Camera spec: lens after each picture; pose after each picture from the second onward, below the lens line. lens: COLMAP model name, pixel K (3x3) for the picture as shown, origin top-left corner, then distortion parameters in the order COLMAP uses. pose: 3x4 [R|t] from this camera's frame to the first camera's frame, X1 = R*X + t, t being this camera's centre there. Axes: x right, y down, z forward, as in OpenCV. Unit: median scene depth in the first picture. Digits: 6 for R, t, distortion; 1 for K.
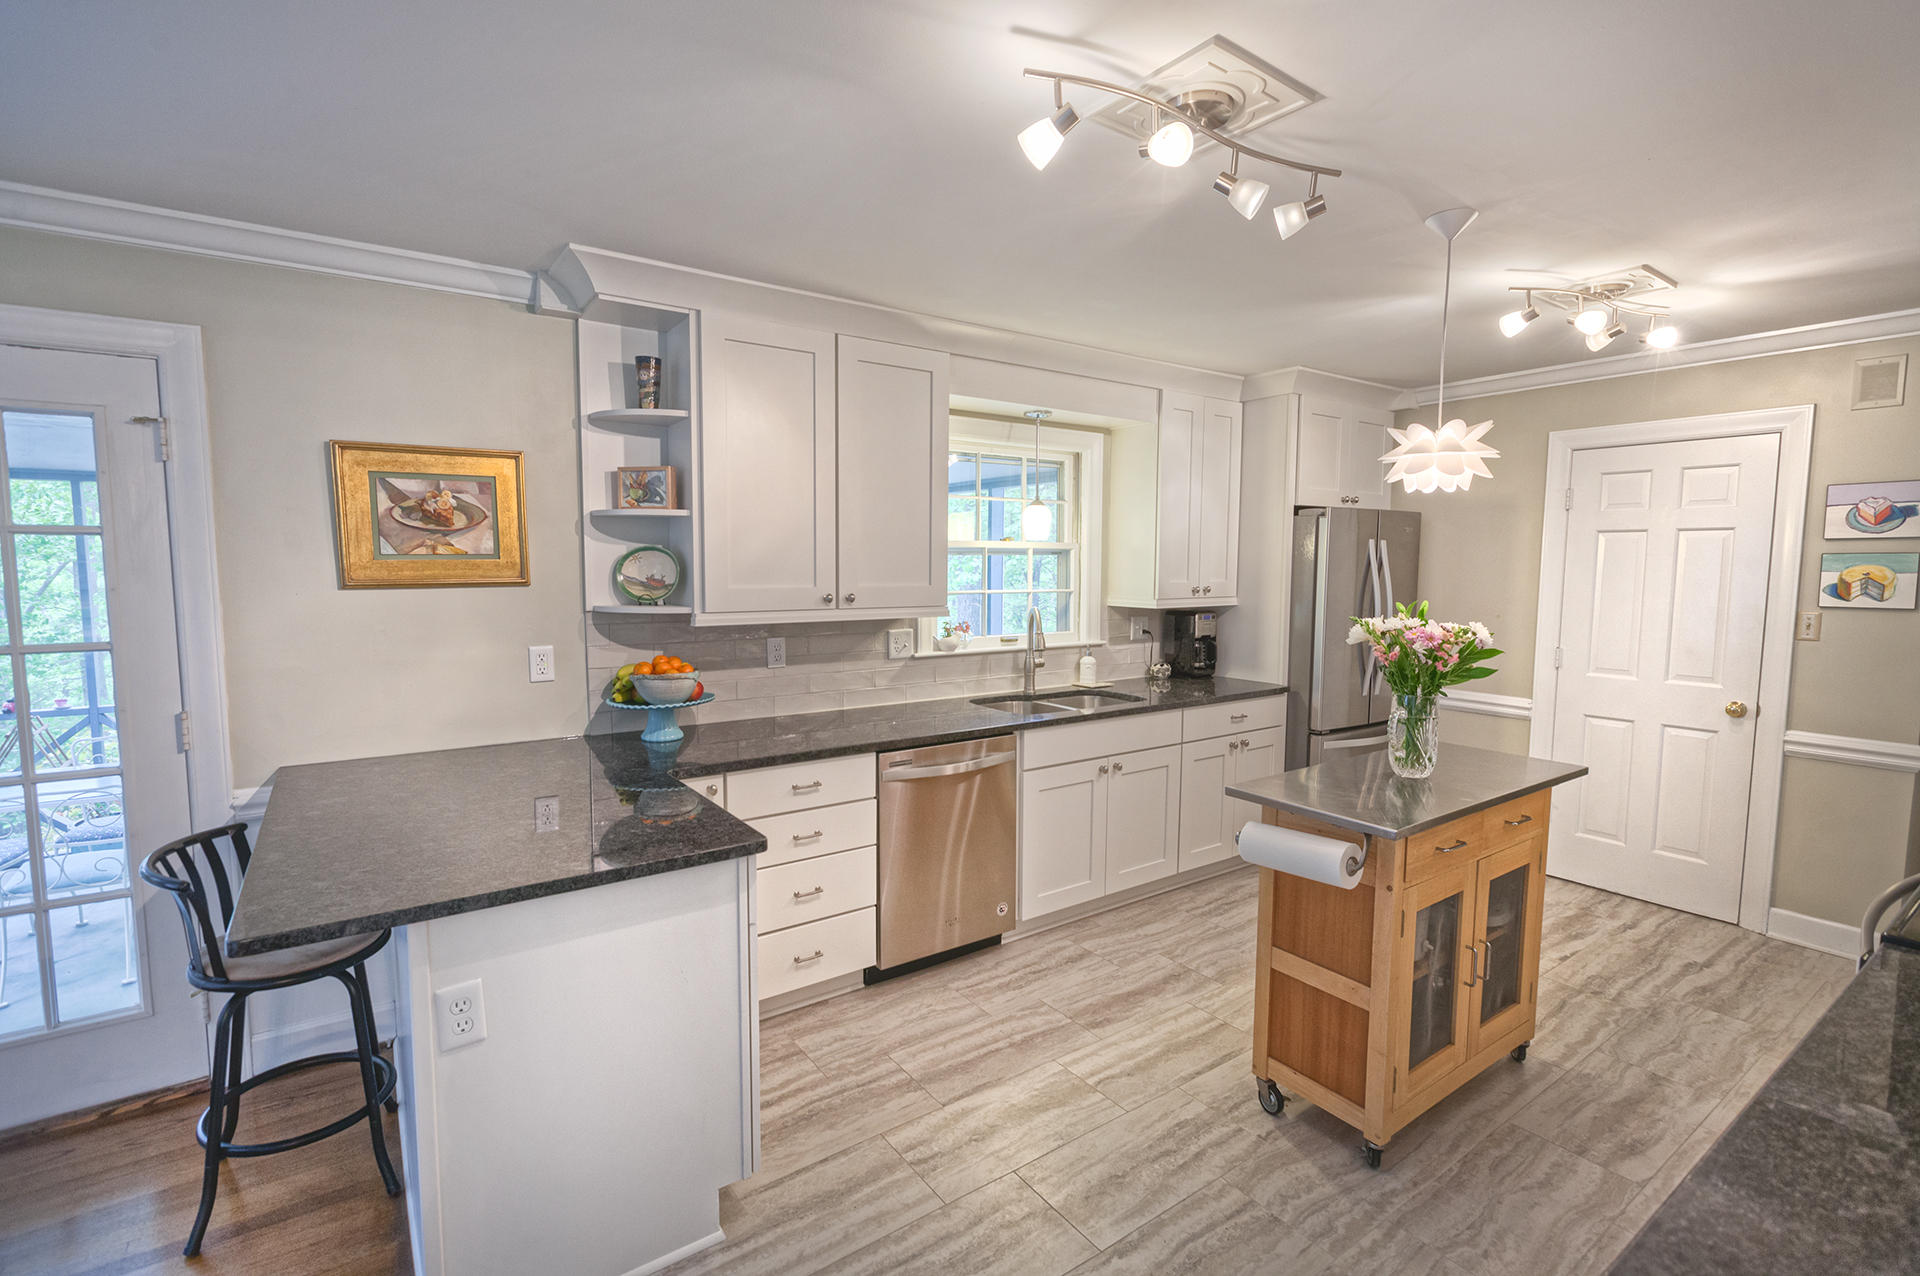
lens RADIAL K [[868.3, 0, 953.7], [0, 868.3, 639.3], [0, 0, 1]] dist [0.002701, -0.000296]
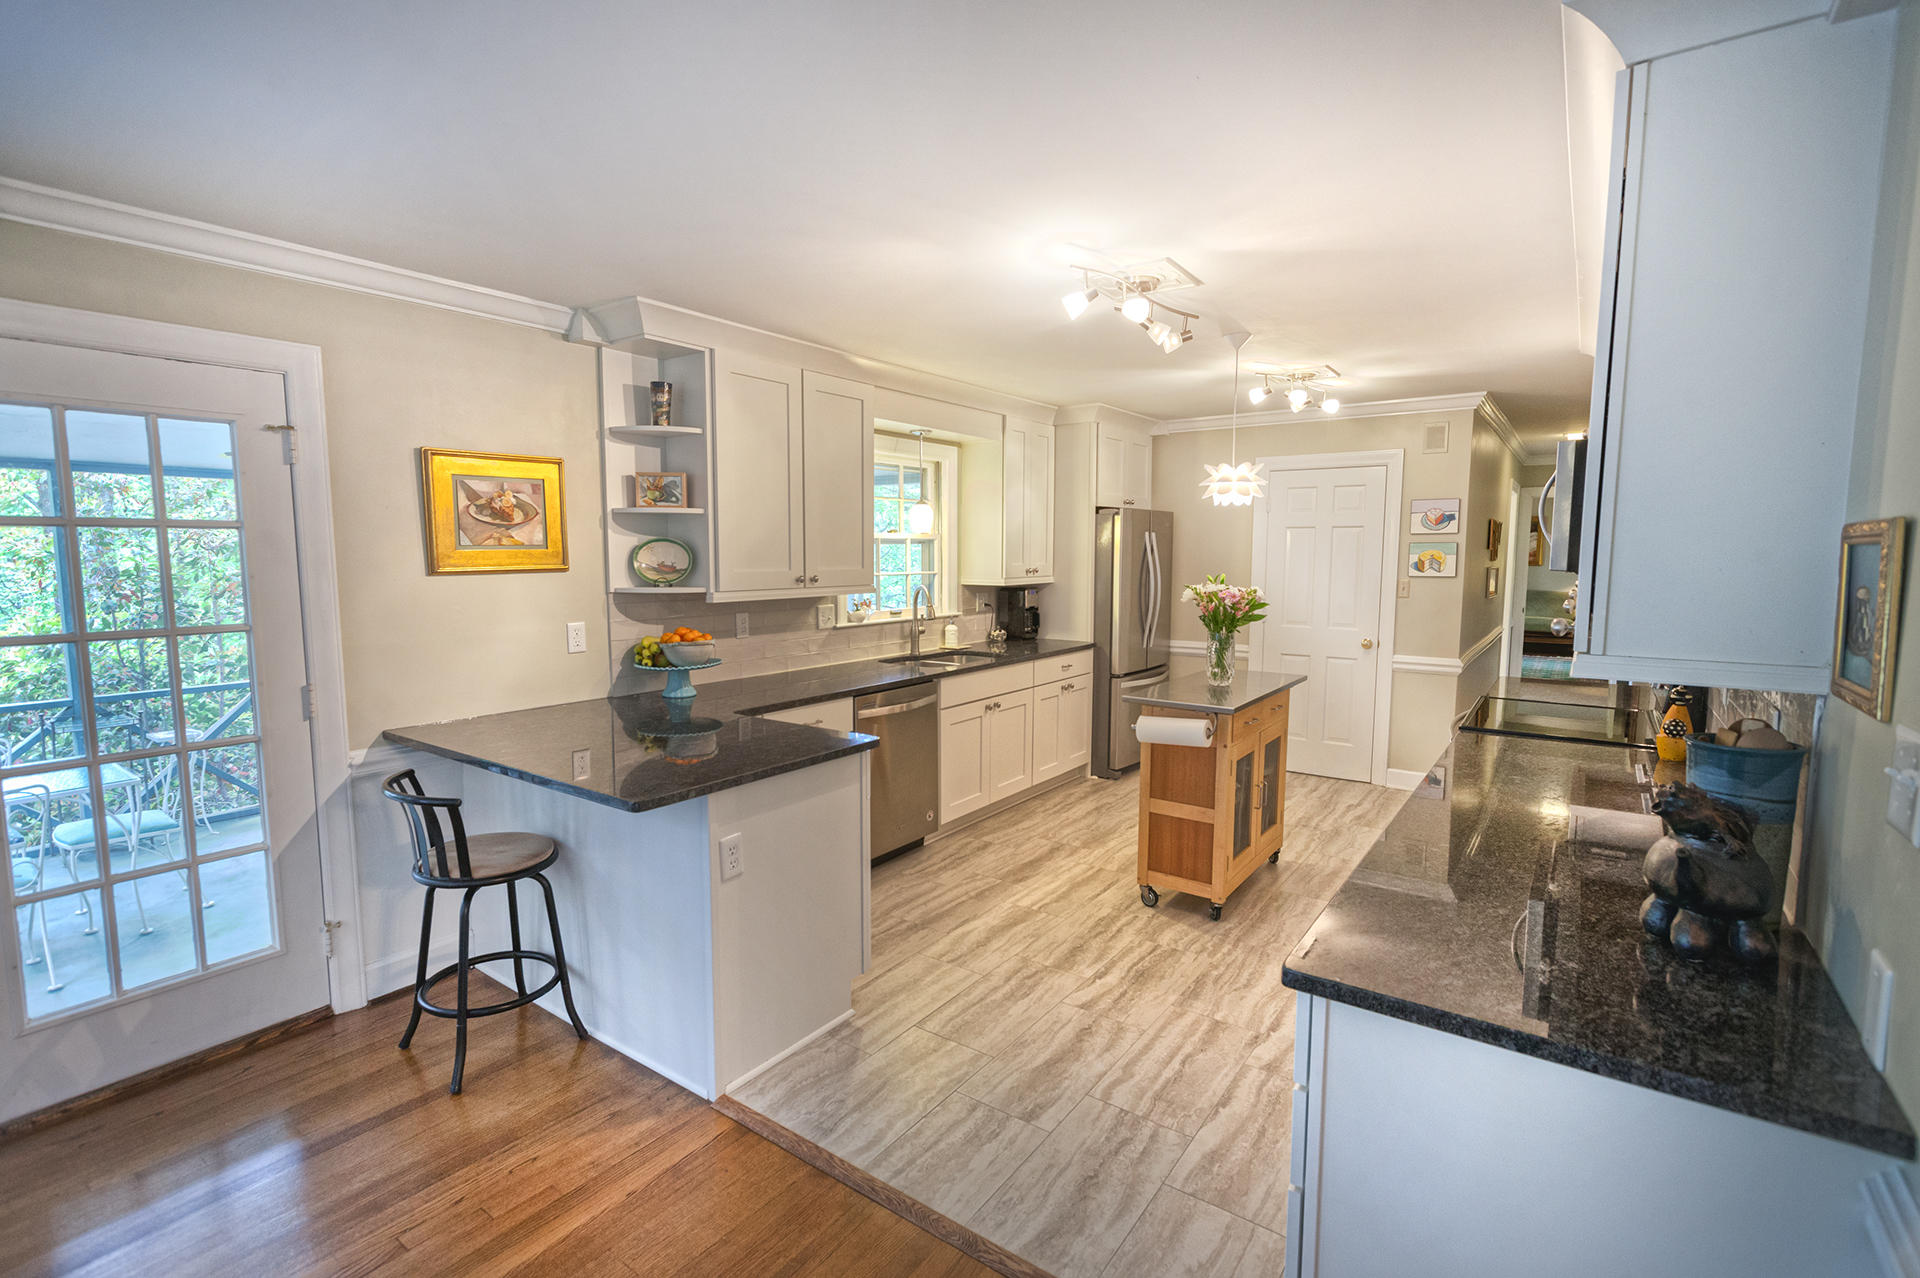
lens RADIAL K [[885.4, 0, 951.5], [0, 885.4, 642.2], [0, 0, 1]] dist [-0.000467, 0.000890]
pose [[0.945043, -0.037514, 0.324786, -0.381129], [0.032237, 0.999247, 0.021615, 0.024836], [-0.325353, -0.009957, 0.945540, -0.304626]]
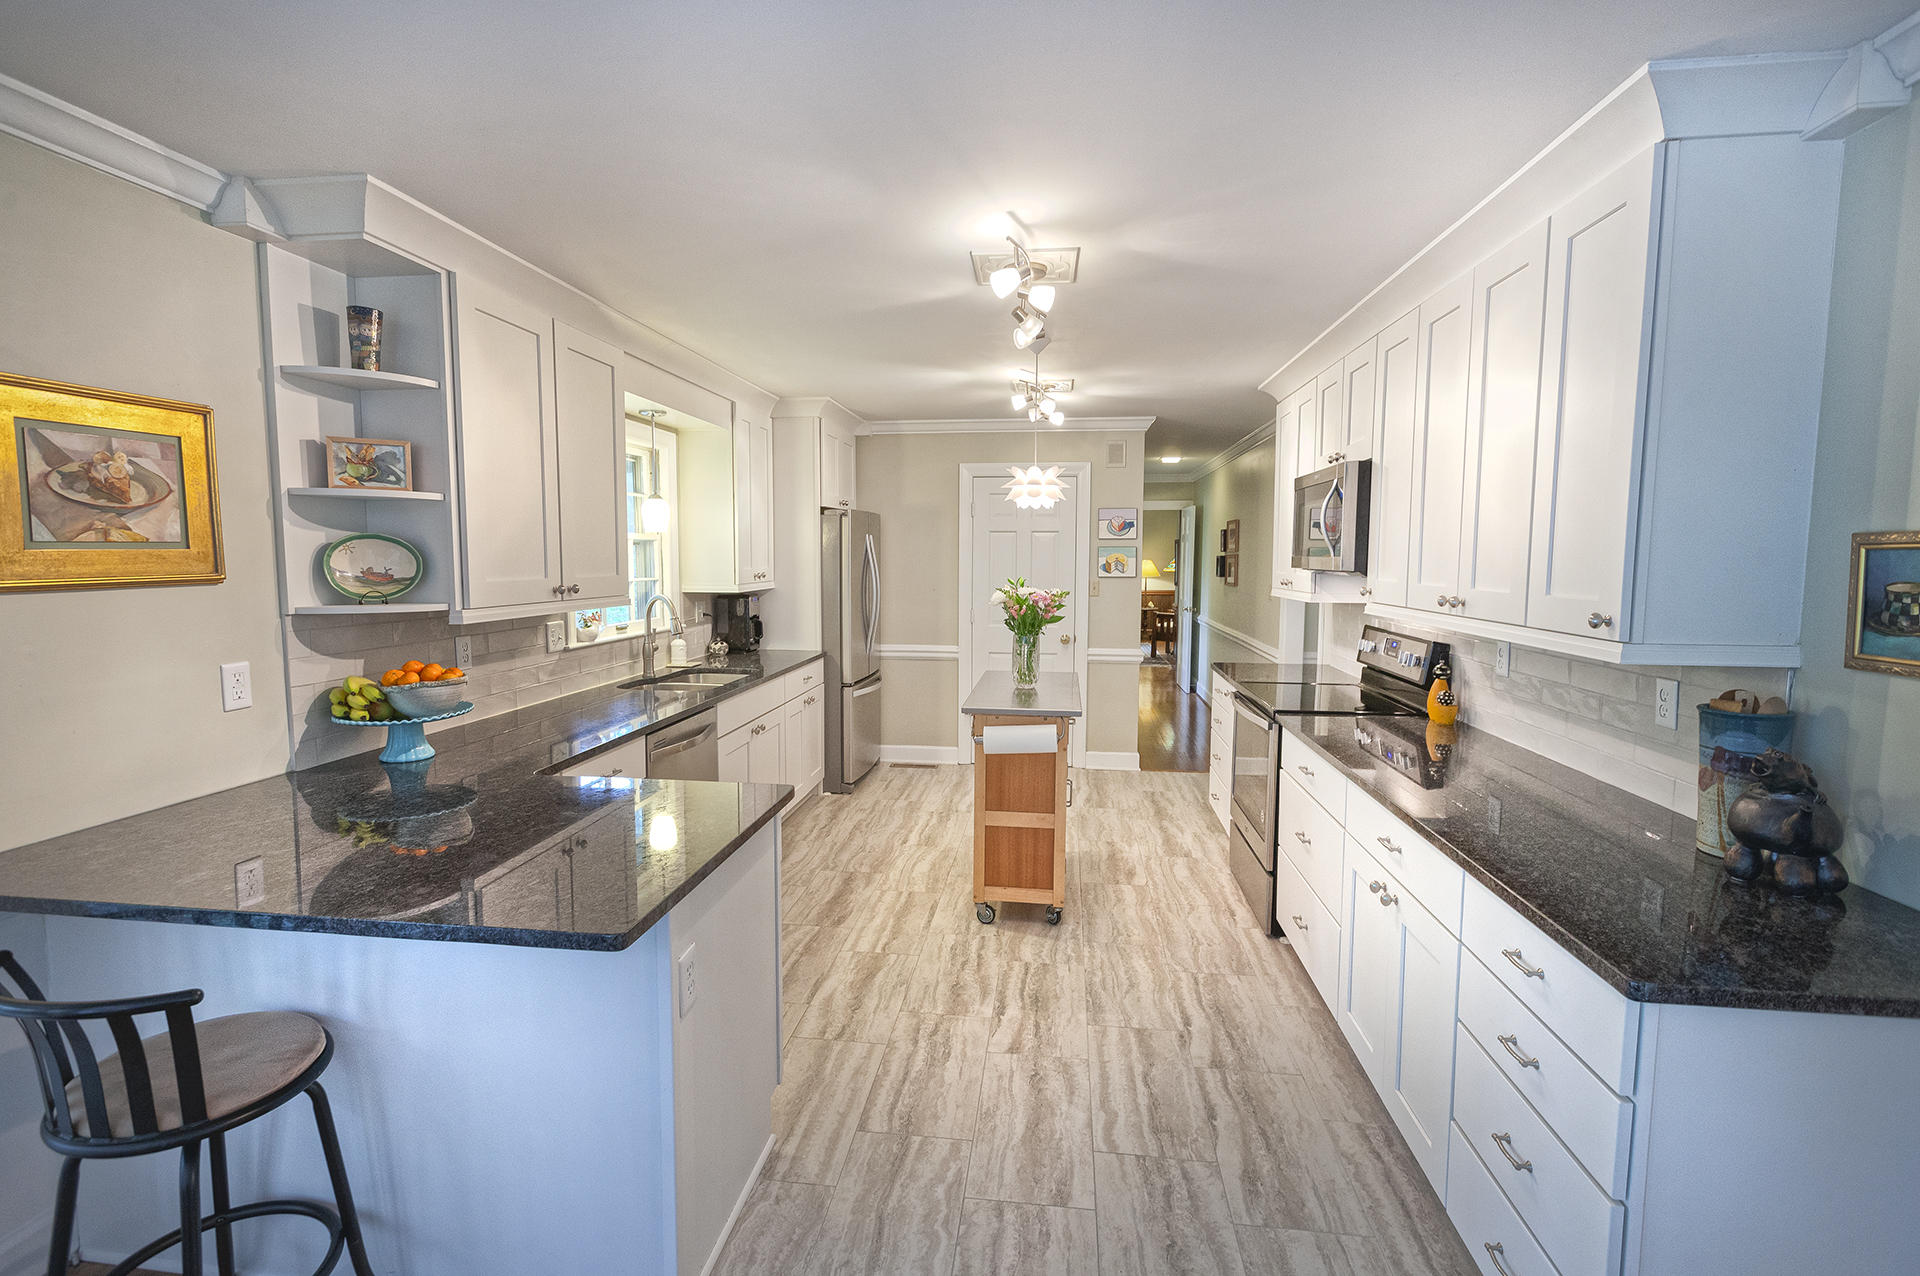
lens RADIAL K [[878.0, 0, 953.6], [0, 878.0, 633.9], [0, 0, 1]] dist [0.002158, -0.000130]
pose [[0.671890, -0.069594, 0.737374, -0.613802], [0.065835, 0.997247, 0.034133, -0.002329], [-0.737719, 0.025611, 0.674622, 0.014252]]
